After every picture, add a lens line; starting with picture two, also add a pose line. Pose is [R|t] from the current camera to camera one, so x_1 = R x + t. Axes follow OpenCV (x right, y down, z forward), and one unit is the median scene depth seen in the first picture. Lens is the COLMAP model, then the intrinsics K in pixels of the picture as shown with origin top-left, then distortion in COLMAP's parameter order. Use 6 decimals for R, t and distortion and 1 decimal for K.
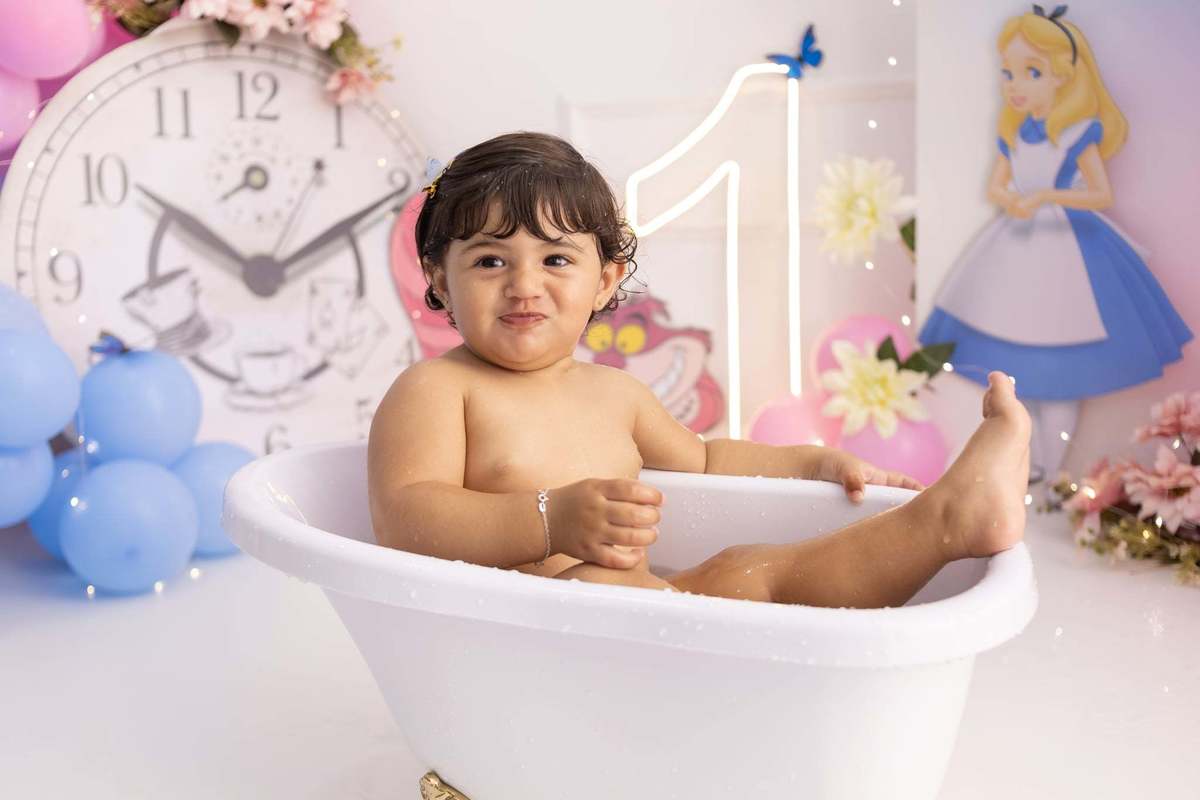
lens RADIAL K [[1150.3, 0, 600.0], [0, 1150.3, 400.0], [0, 0, 1]] dist [-0.001884, 0.003124]
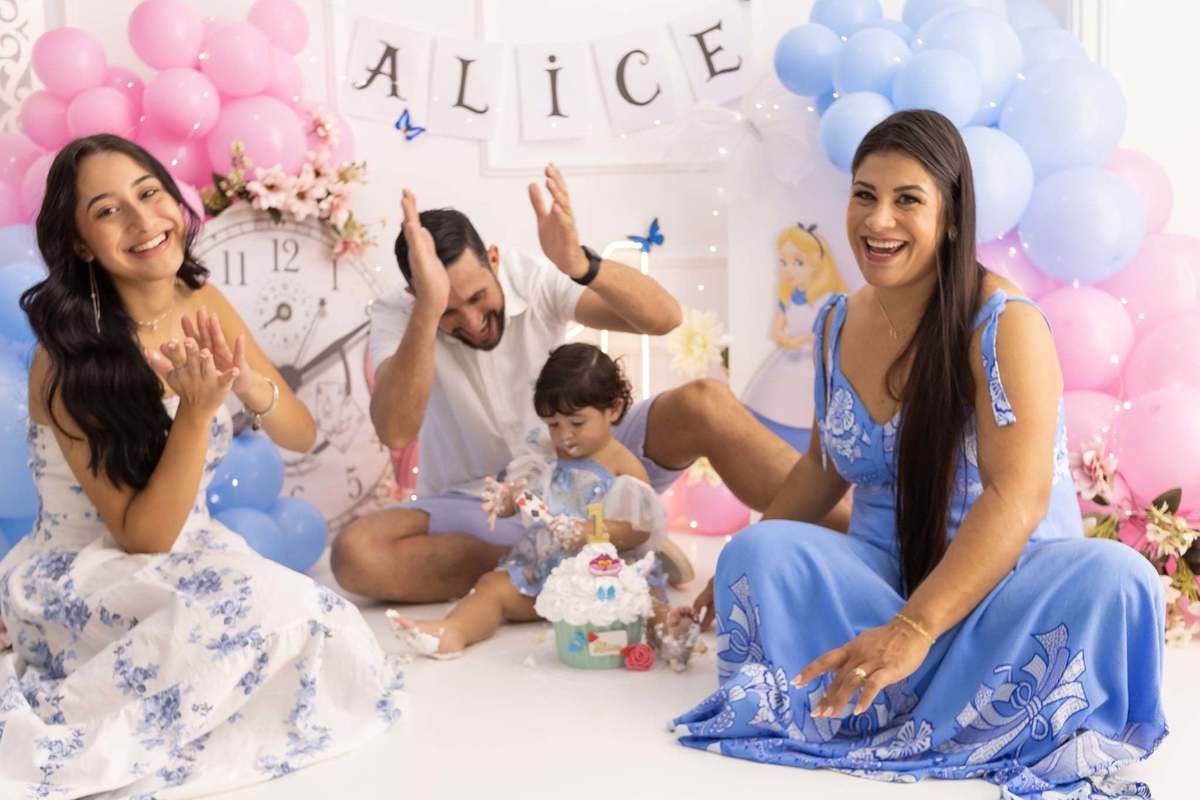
lens RADIAL K [[1100.7, 0, 597.8], [0, 1100.7, 404.1], [0, 0, 1]] dist [-0.000805, 0.001314]
pose [[0.978352, 0.002665, 0.206931, -0.217303], [0.011909, 0.997535, -0.069153, 0.021607], [-0.206605, 0.070120, 0.975909, -0.438341]]
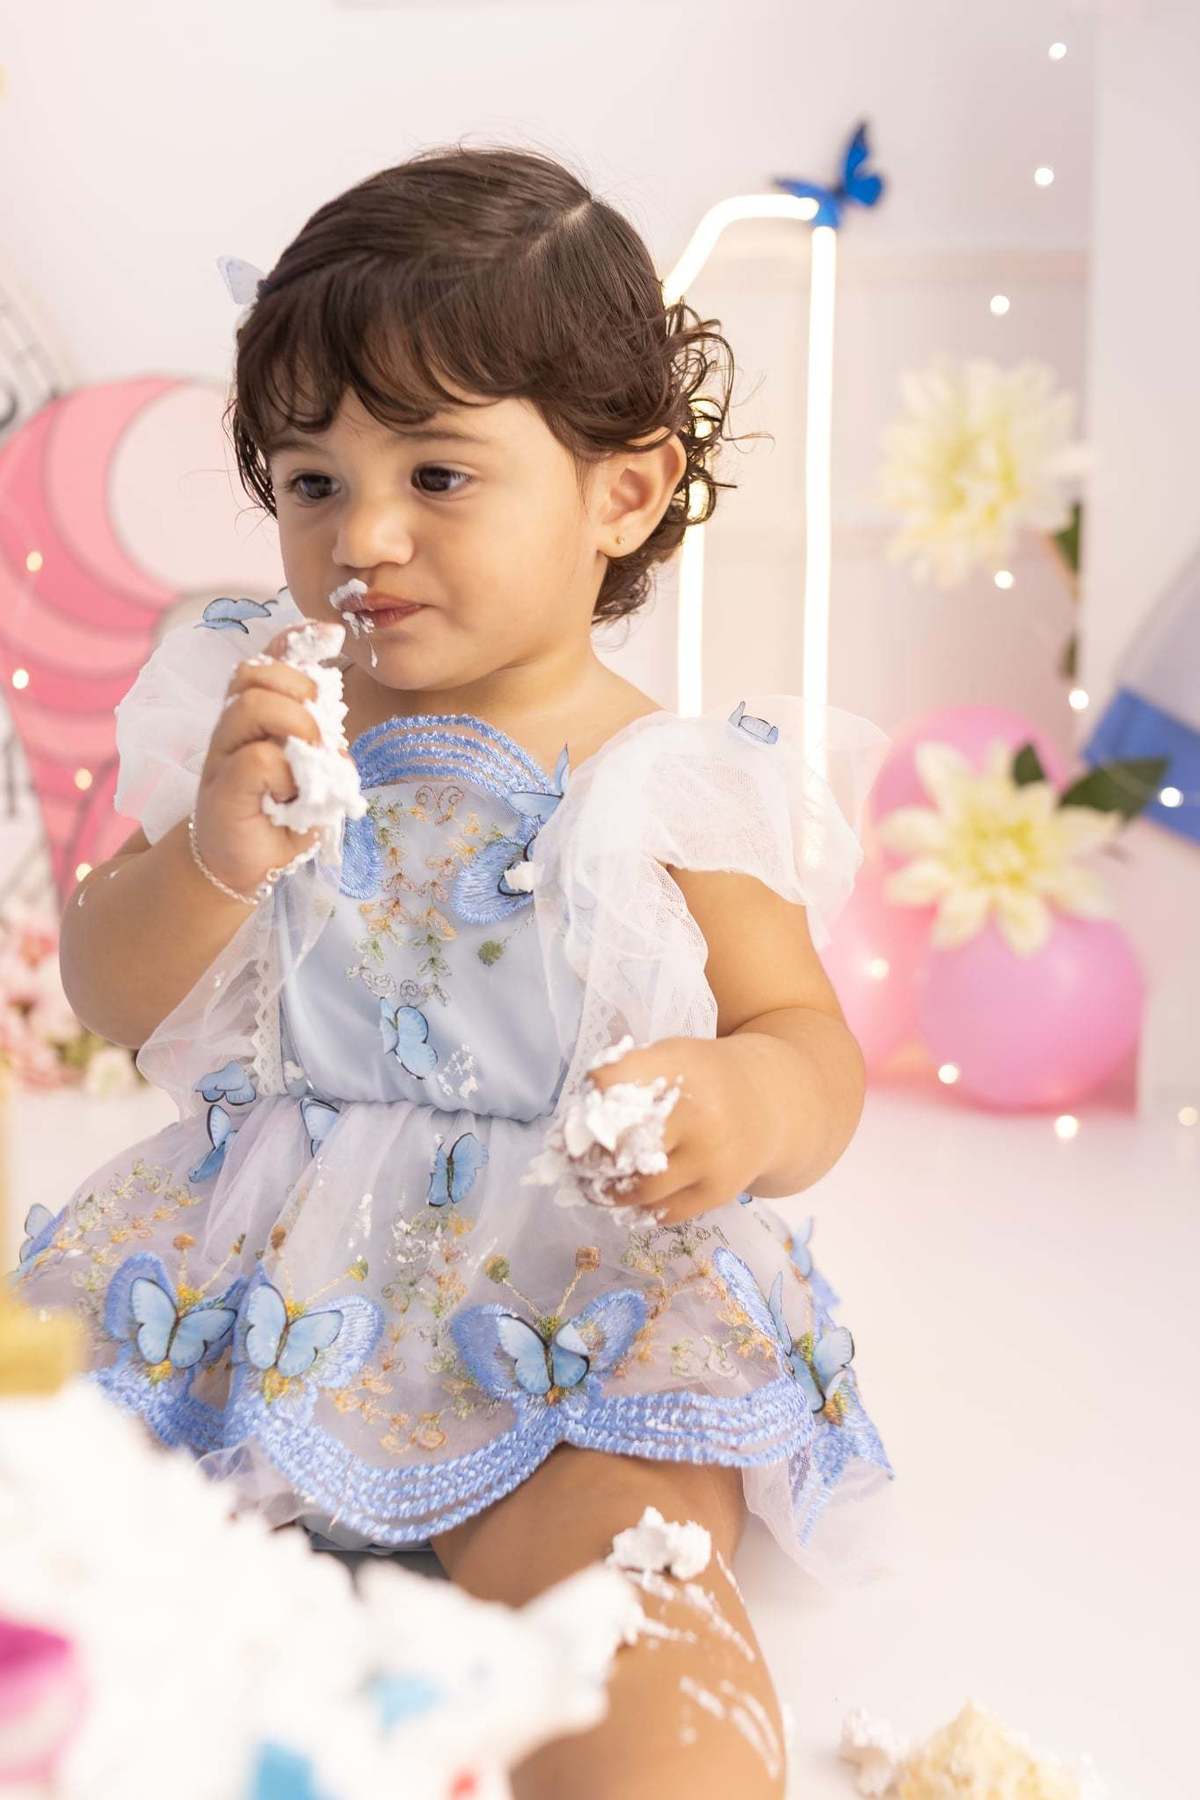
lens RADIAL K [[1863.4, 0, 600.0], [0, 1863.4, 900.0], [0, 0, 1]] dist [0.010090, 0.003149]
pose [[0.993748, 0.025086, 0.108790, -0.007264], [-0.021475, 0.999183, -0.034236, 0.040405], [-0.109560, 0.031685, 0.993475, 0.259773]]
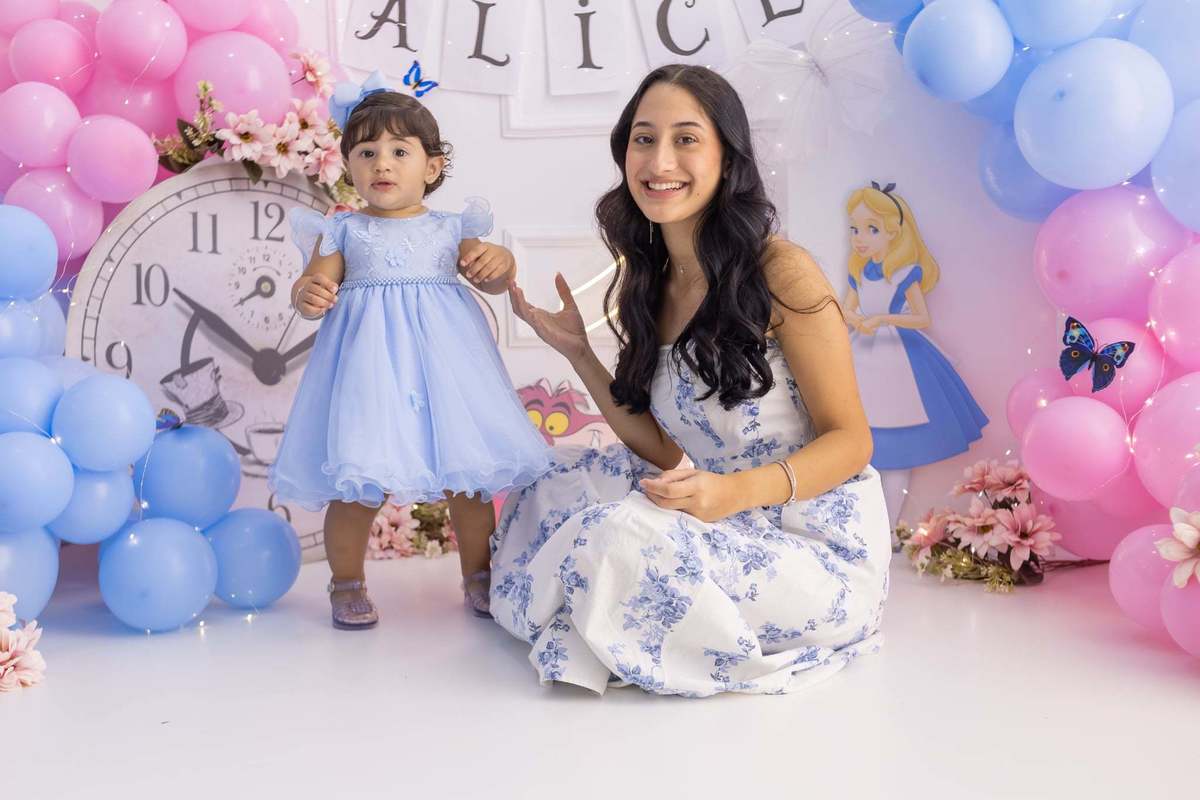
lens RADIAL K [[1100.7, 0, 597.8], [0, 1100.7, 404.1], [0, 0, 1]] dist [-0.000805, 0.001314]
pose [[0.987861, 0.014918, 0.154624, -0.139735], [-0.000073, 0.995423, -0.095571, 0.046098], [-0.155342, 0.094399, 0.983340, -0.209661]]
